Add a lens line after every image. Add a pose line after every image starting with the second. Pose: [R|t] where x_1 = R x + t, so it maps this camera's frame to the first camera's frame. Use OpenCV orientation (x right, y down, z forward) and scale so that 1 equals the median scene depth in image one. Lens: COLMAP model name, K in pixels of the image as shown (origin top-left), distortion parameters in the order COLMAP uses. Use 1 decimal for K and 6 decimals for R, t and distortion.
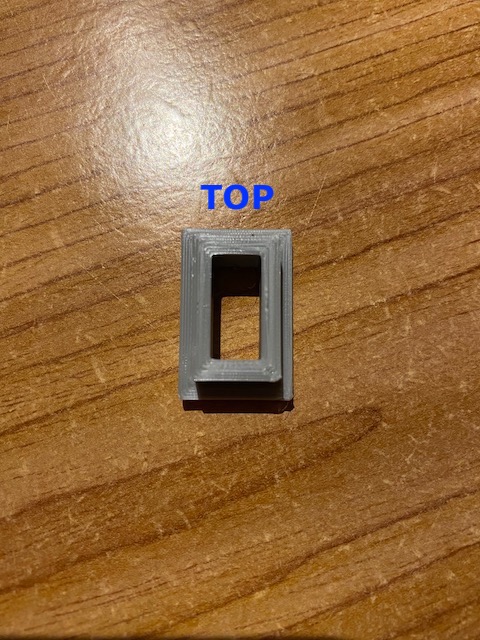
lens RADIAL K [[485.0, 0, 240.0], [0, 485.0, 320.0], [0, 0, 1]] dist [-0.043157, -0.002345]
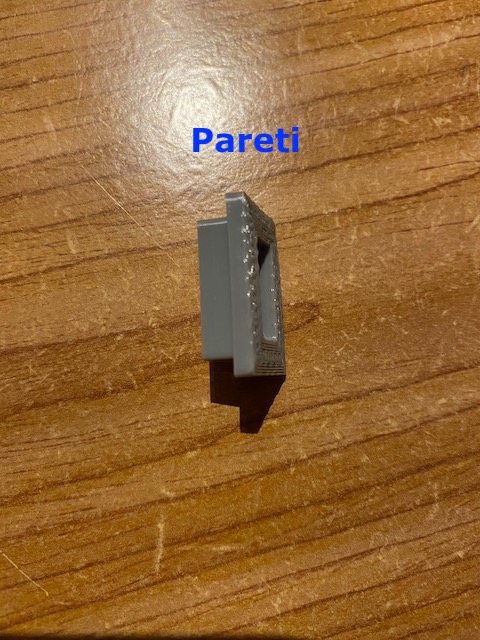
lens RADIAL K [[485.0, 0, 240.0], [0, 485.0, 320.0], [0, 0, 1]] dist [-0.043157, -0.002345]
pose [[0.987809, 0.115222, 0.104674, -0.004399], [-0.137040, 0.962622, 0.233620, -0.026333], [-0.073843, -0.245116, 0.966677, -0.105143]]
